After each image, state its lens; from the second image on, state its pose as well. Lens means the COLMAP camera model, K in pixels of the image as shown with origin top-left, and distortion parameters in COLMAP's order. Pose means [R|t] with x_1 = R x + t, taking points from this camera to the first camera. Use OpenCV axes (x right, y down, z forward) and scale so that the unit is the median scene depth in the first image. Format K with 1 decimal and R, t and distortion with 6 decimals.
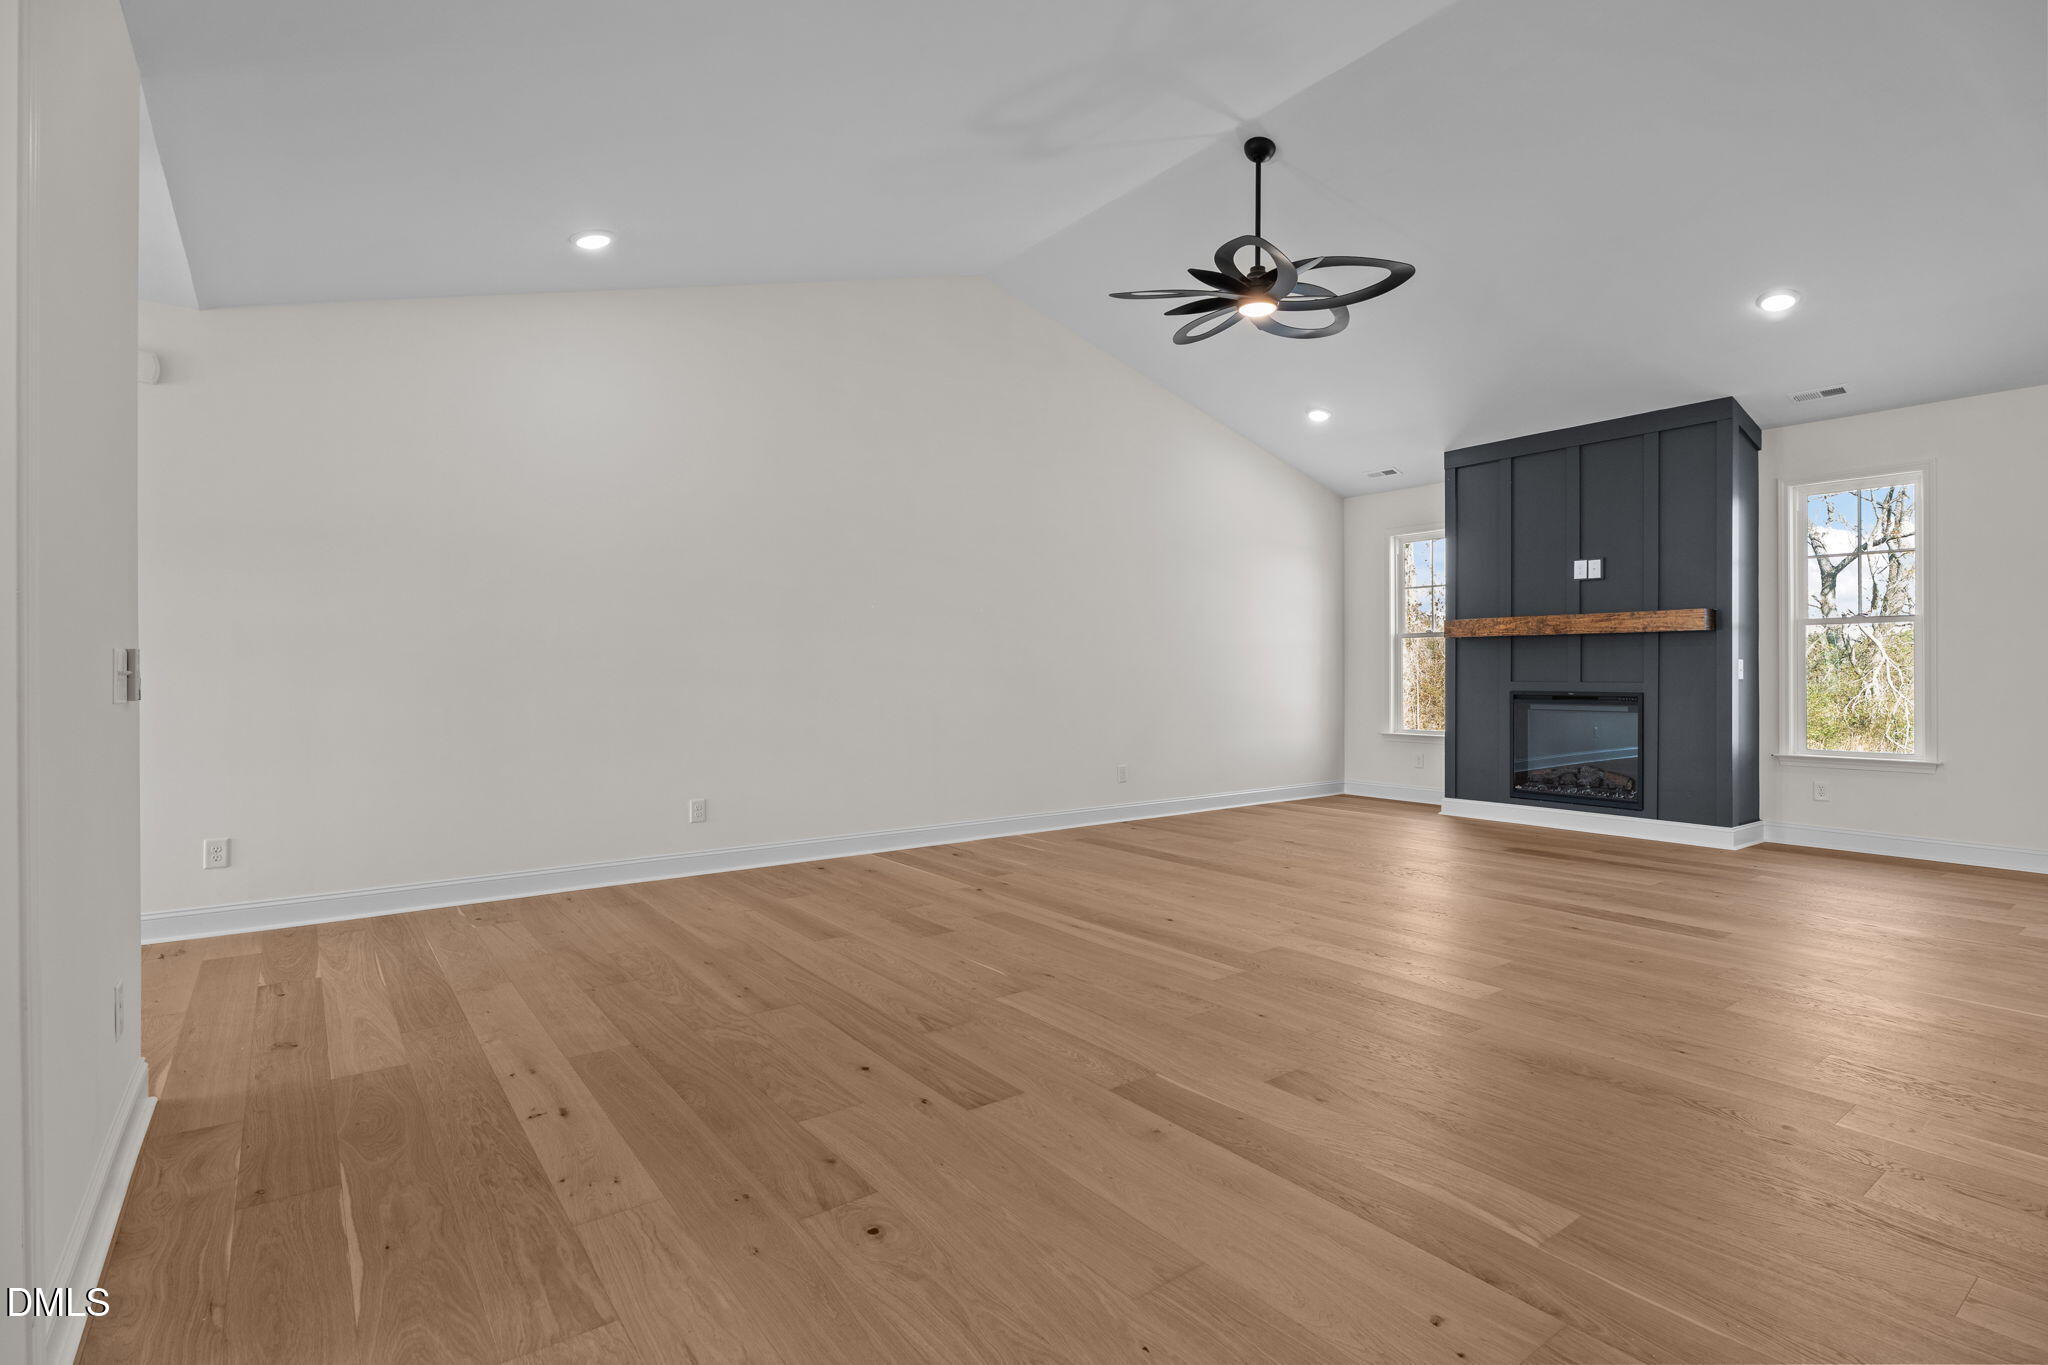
lens RADIAL K [[980.6, 0, 1042.0], [0, 980.6, 670.9], [0, 0, 1]] dist [-0.002955, -0.000287]
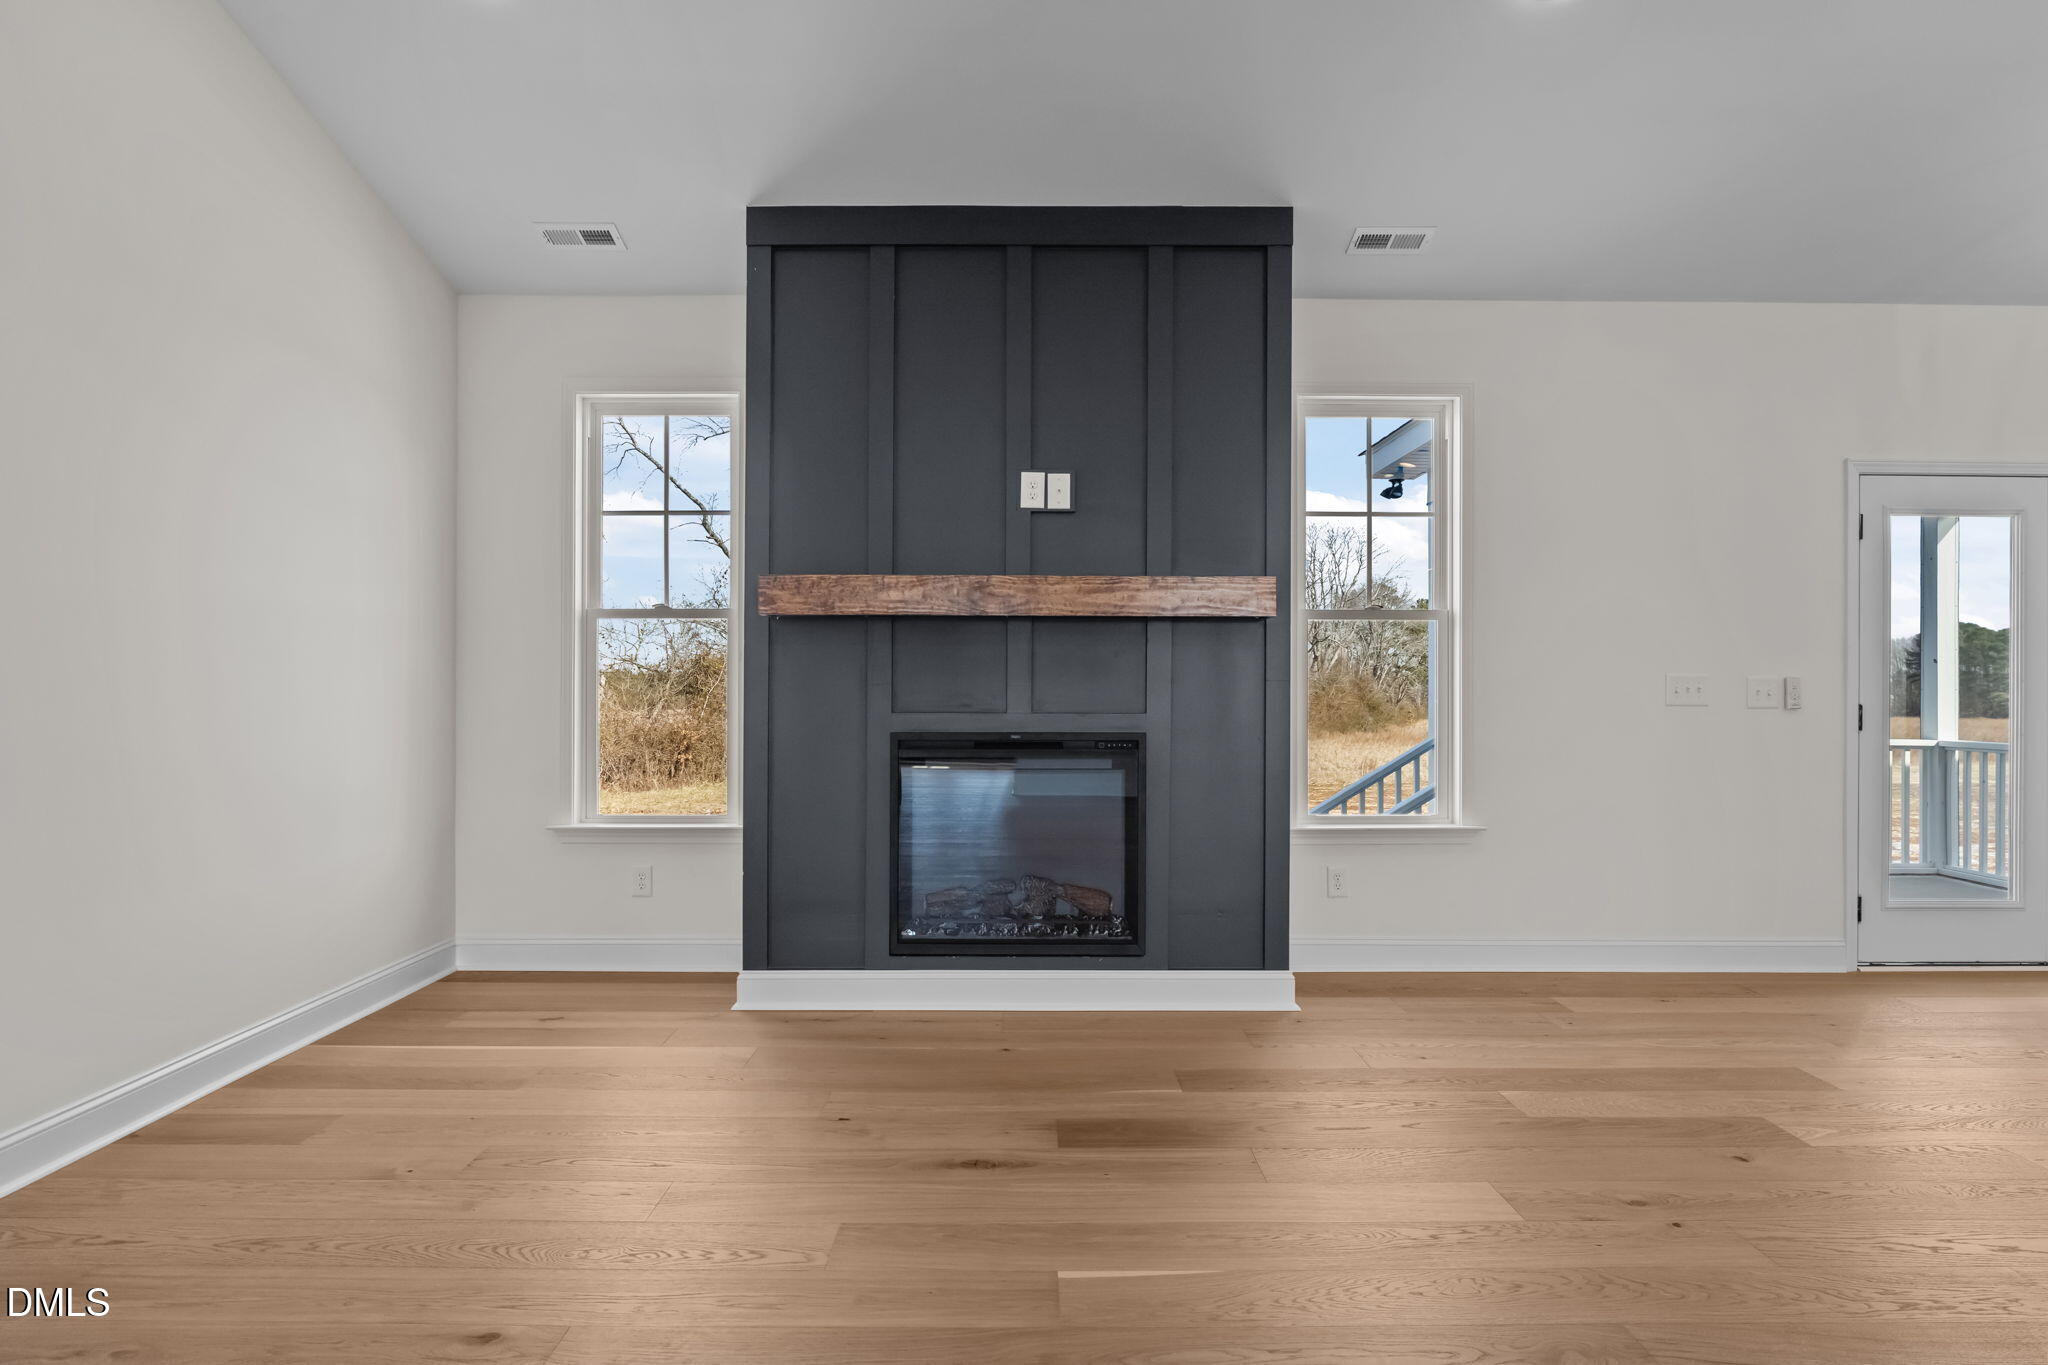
lens RADIAL K [[1108.7, 0, 1024.0], [0, 1108.7, 682.5], [0, 0, 1]] dist [-0.004657, -0.000756]
pose [[0.609356, 0.009232, 0.792843, 0.093772], [-0.004826, 0.999957, -0.007935, 0.000320], [-0.792882, 0.001009, 0.609374, 0.648755]]
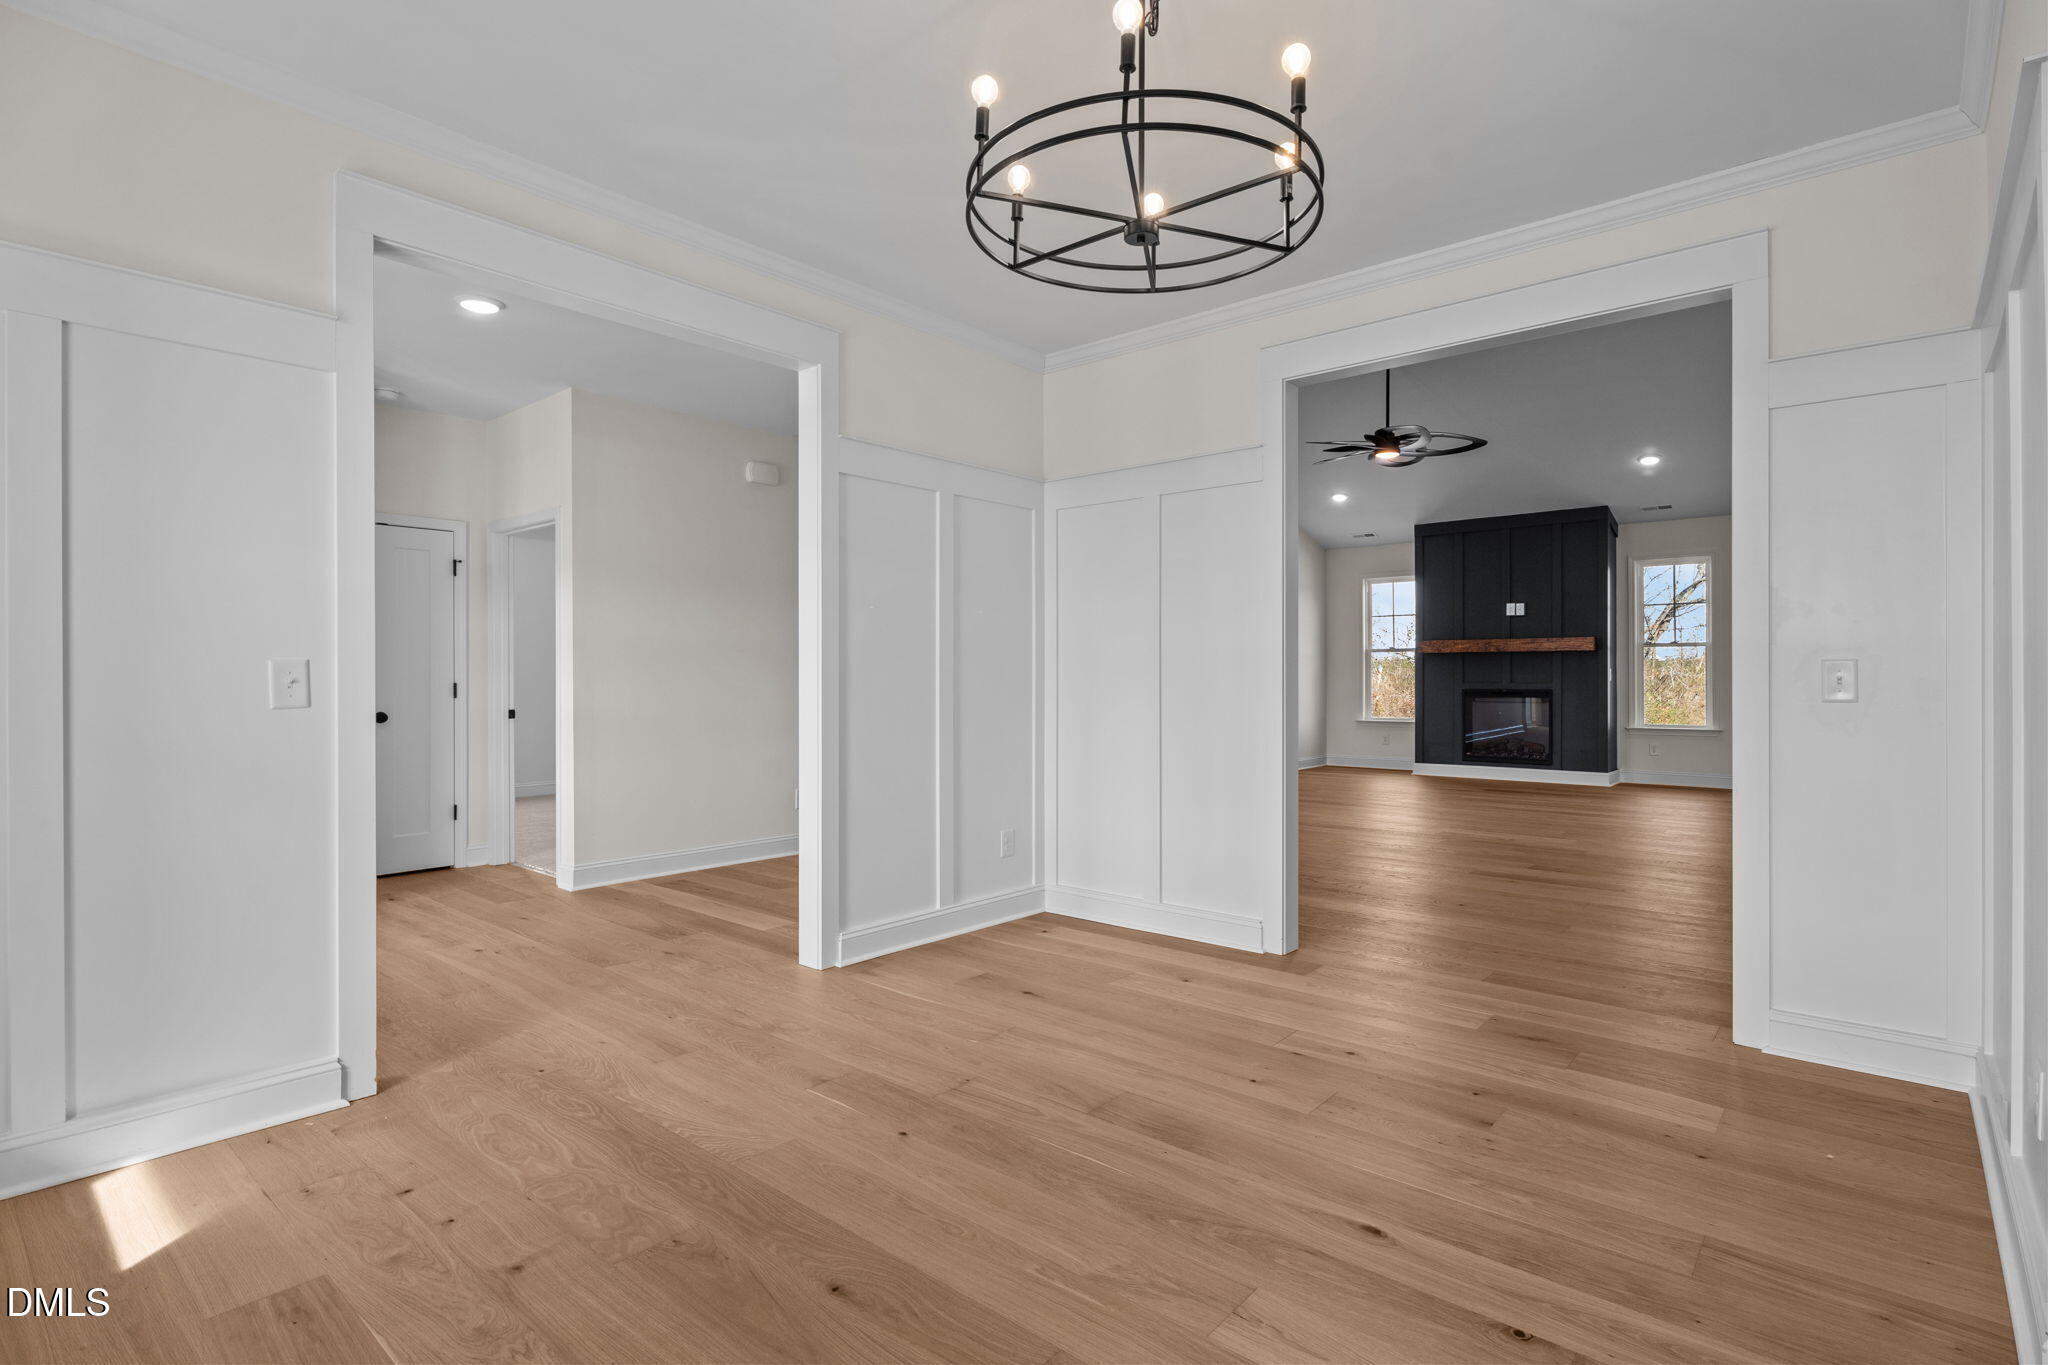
lens RADIAL K [[996.4, 0, 1034.8], [0, 996.4, 684.4], [0, 0, 1]] dist [-0.001325, 0.000017]
pose [[0.977289, -0.002587, 0.211895, -0.499606], [0.000919, 0.999968, 0.007967, 0.000247], [-0.211909, -0.007592, 0.977260, -0.357117]]
